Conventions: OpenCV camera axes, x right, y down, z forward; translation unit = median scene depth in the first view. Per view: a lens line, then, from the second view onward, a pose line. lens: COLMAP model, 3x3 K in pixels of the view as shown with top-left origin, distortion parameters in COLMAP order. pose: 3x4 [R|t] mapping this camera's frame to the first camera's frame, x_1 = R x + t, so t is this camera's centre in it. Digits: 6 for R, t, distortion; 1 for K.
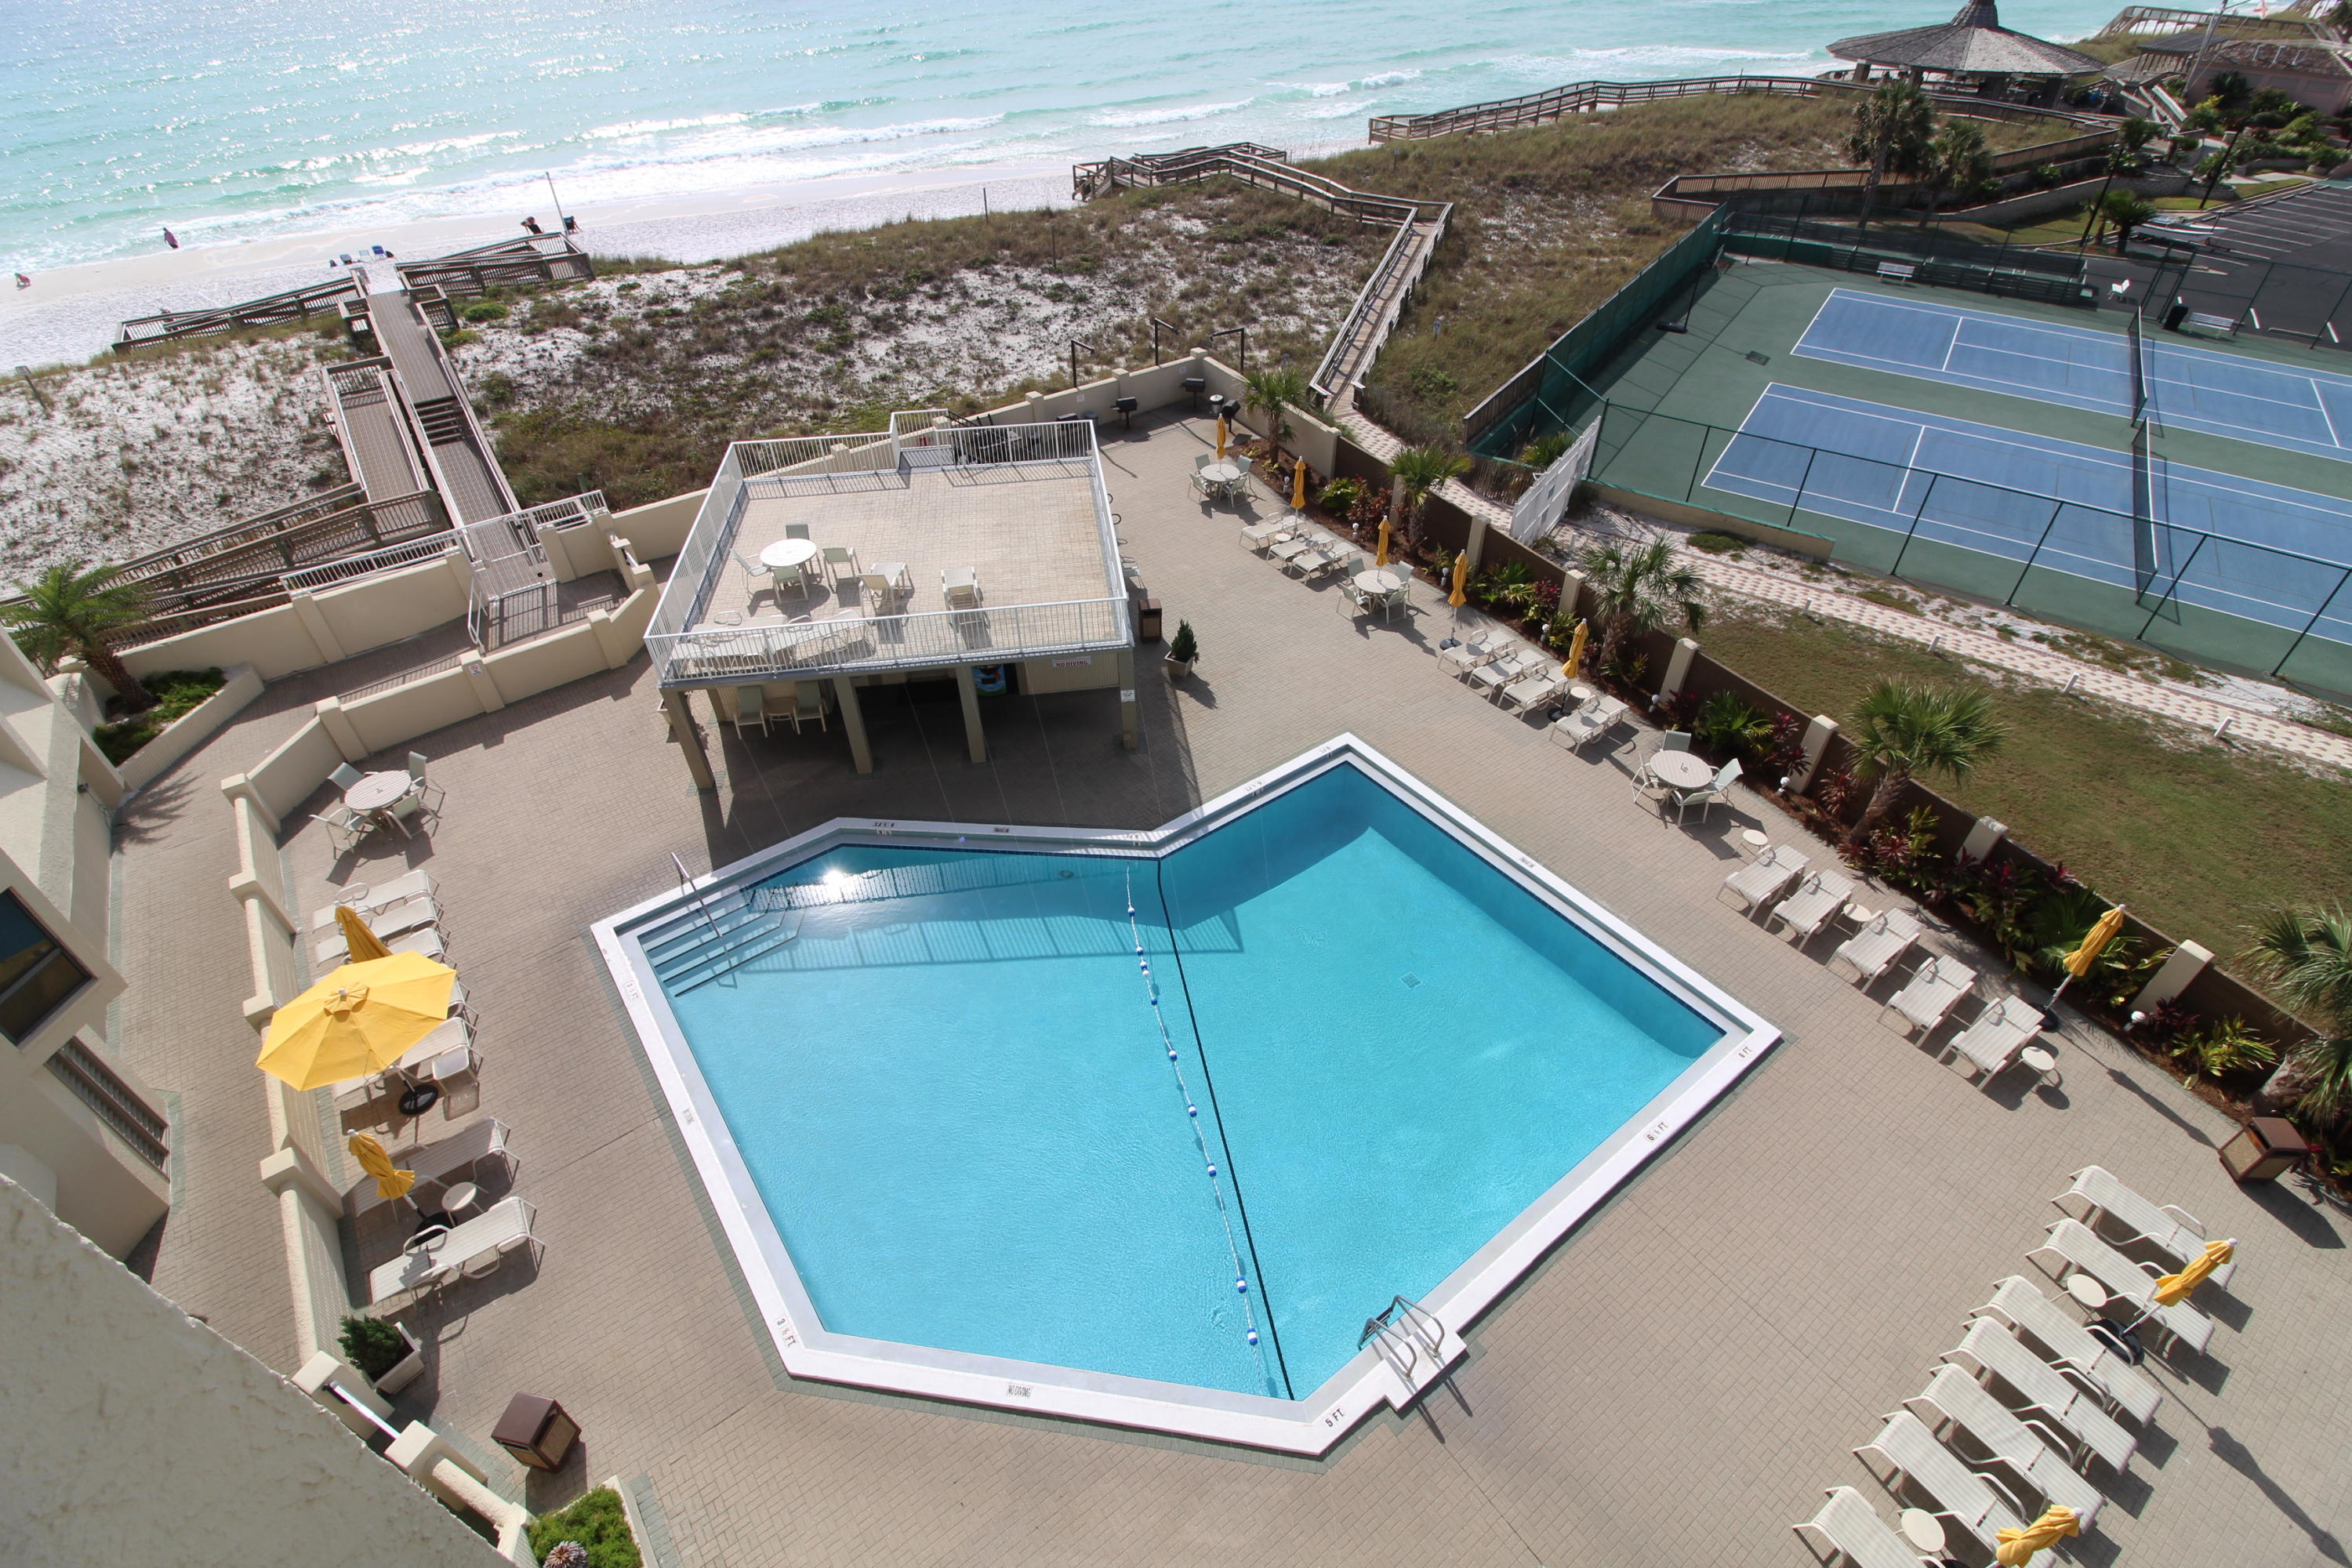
lens RADIAL K [[1089.0, 0, 1180.0], [0, 1089.0, 767.4], [0, 0, 1]] dist [0.002629, -0.014492]
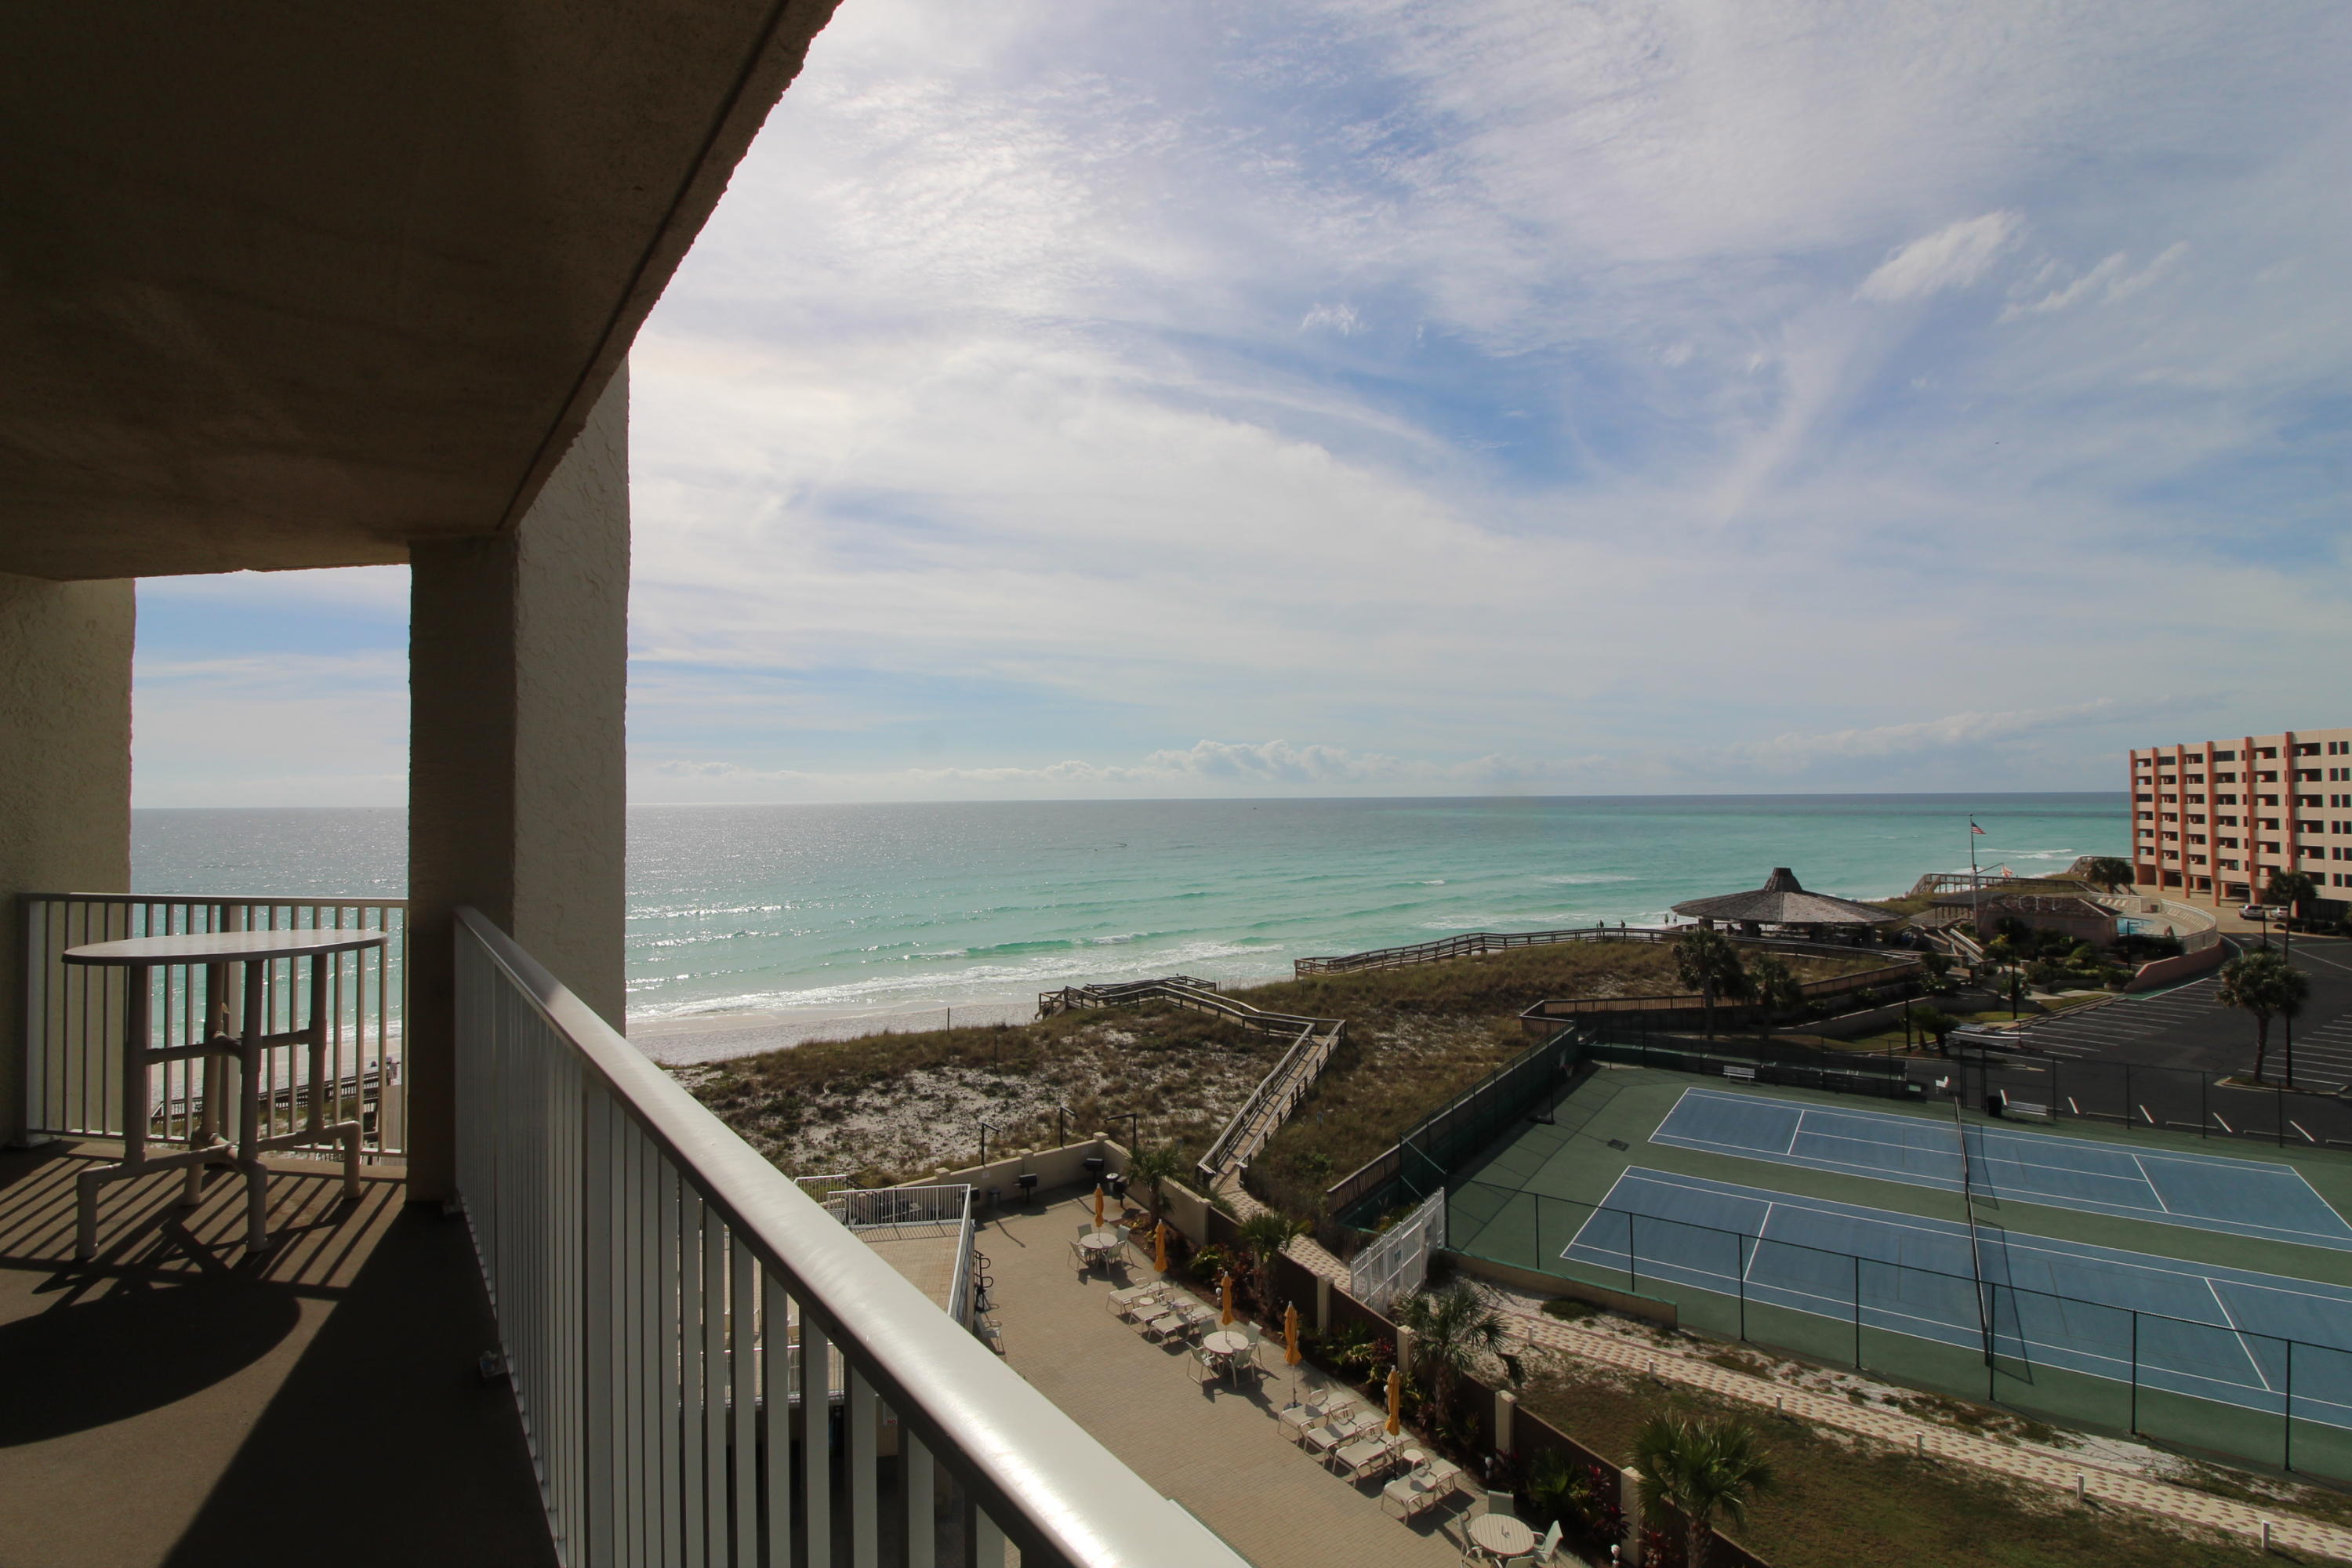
lens RADIAL K [[1089.0, 0, 1180.0], [0, 1089.0, 767.4], [0, 0, 1]] dist [0.002629, -0.014492]
pose [[0.999994, 0.001361, -0.003301, 0.092215], [-0.003195, 0.753613, -0.657311, 0.062946], [0.001593, 0.657317, 0.753612, -0.085475]]
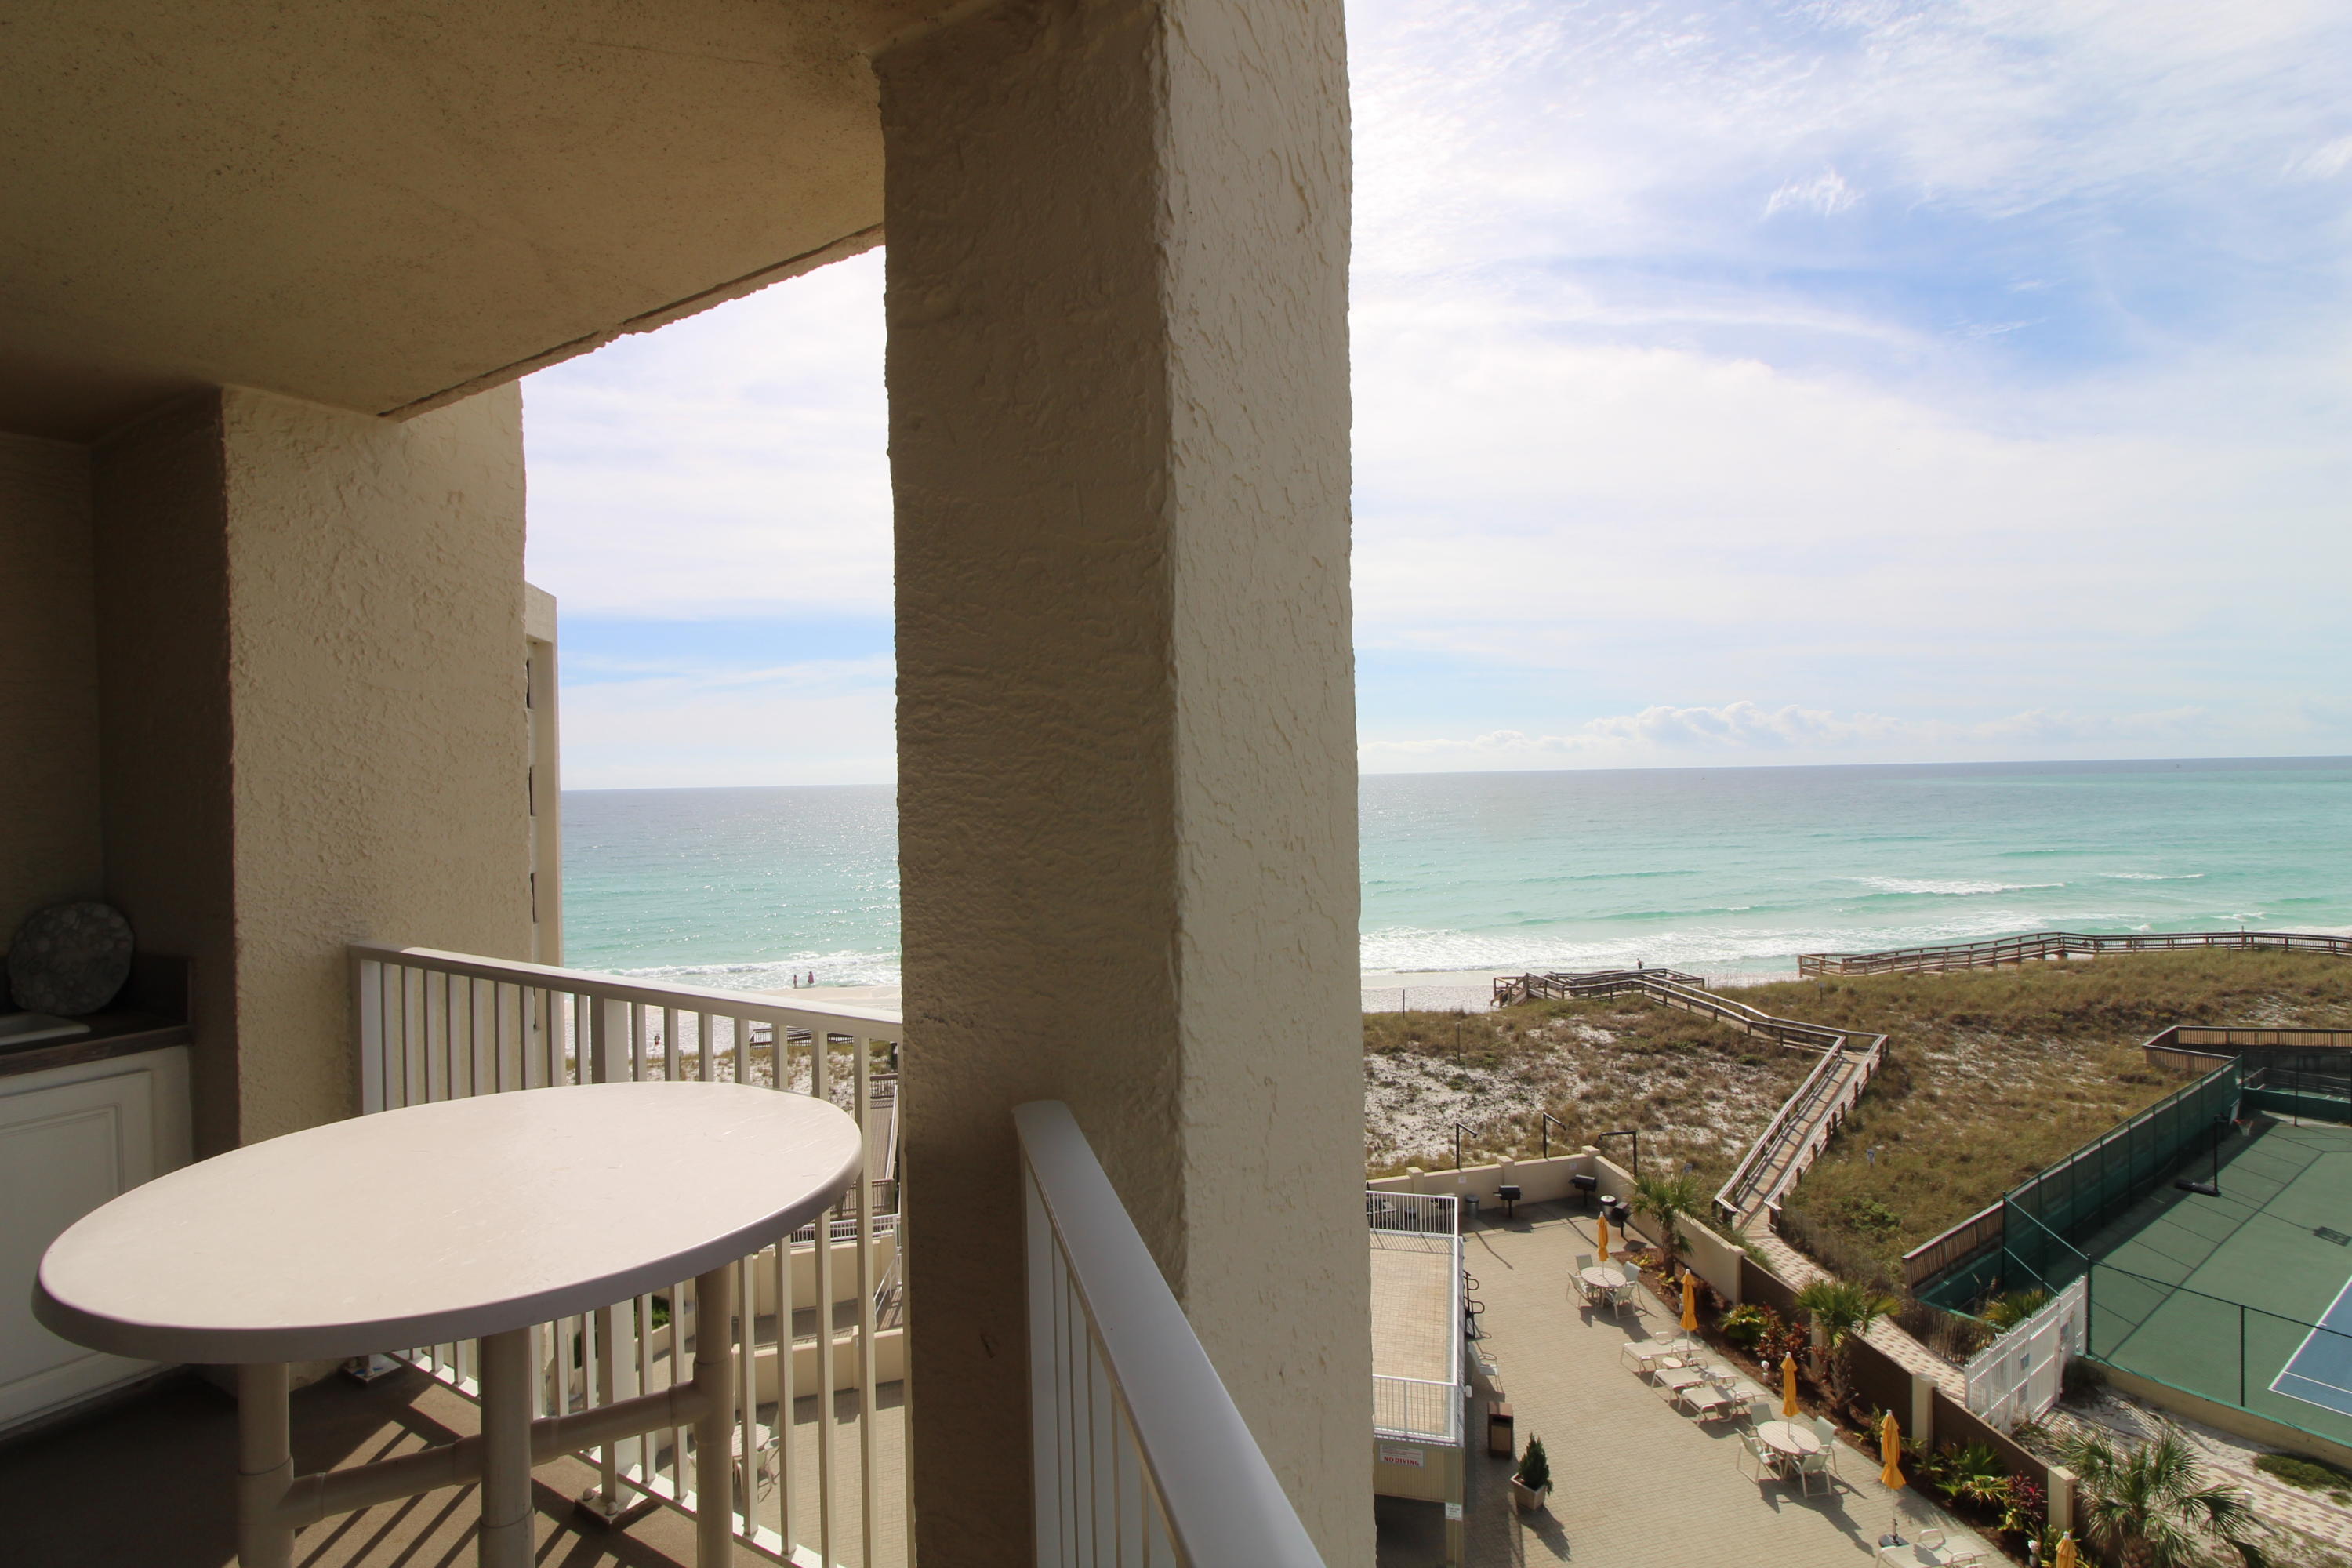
lens RADIAL K [[1089.0, 0, 1180.0], [0, 1089.0, 767.4], [0, 0, 1]] dist [0.002629, -0.014492]
pose [[0.925193, -0.011155, -0.379334, 0.046340], [-0.233366, 0.771515, -0.591866, 0.021919], [0.299264, 0.636114, 0.711196, -0.036669]]
